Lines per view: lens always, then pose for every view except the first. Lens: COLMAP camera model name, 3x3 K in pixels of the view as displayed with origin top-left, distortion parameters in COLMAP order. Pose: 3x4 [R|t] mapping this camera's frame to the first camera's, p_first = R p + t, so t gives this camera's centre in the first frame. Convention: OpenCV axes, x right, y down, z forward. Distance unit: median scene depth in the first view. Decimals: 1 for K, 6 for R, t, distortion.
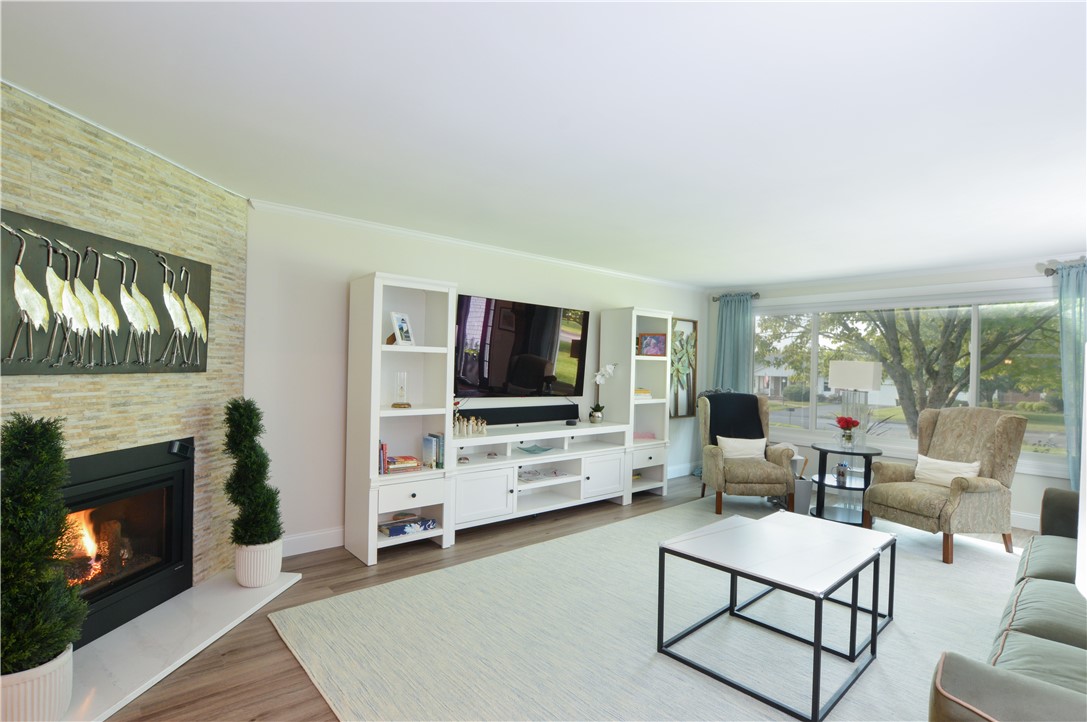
lens RADIAL K [[528.6, 0, 565.9], [0, 528.6, 370.3], [0, 0, 1]] dist [-0.020777, 0.001975]
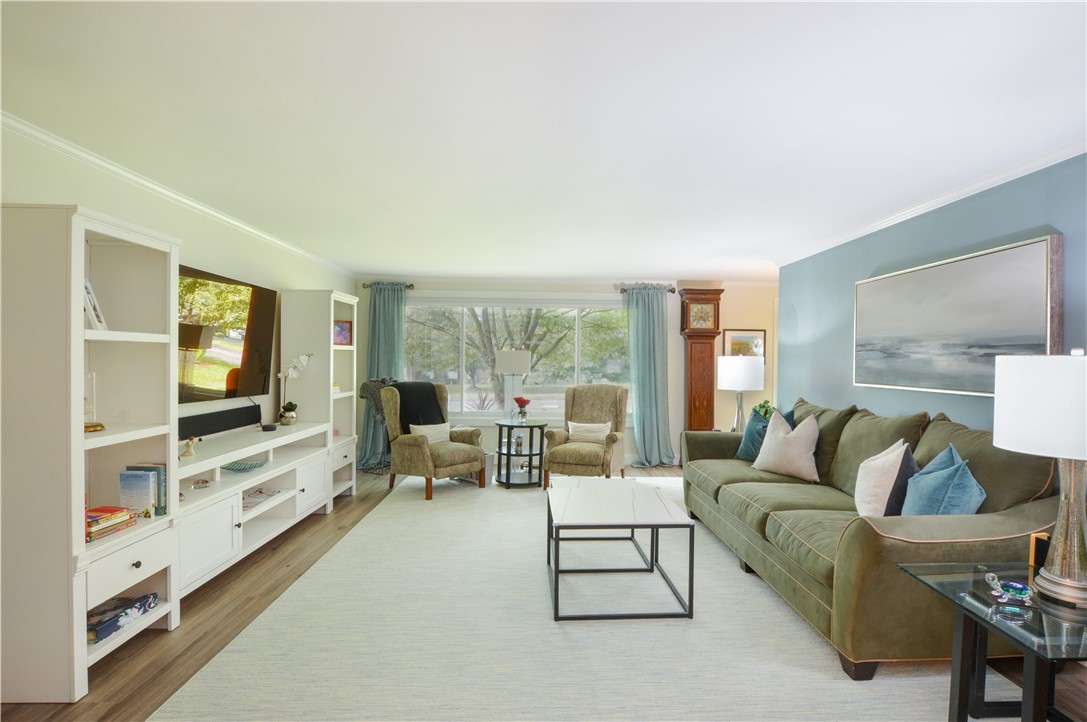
lens RADIAL K [[528.6, 0, 550.6], [0, 528.6, 366.2], [0, 0, 1]] dist [-0.020777, 0.001975]
pose [[0.644297, -0.025997, 0.764334, -0.379742], [0.009519, 0.999617, 0.025976, -0.013709], [-0.764716, -0.009461, 0.644298, 0.178307]]
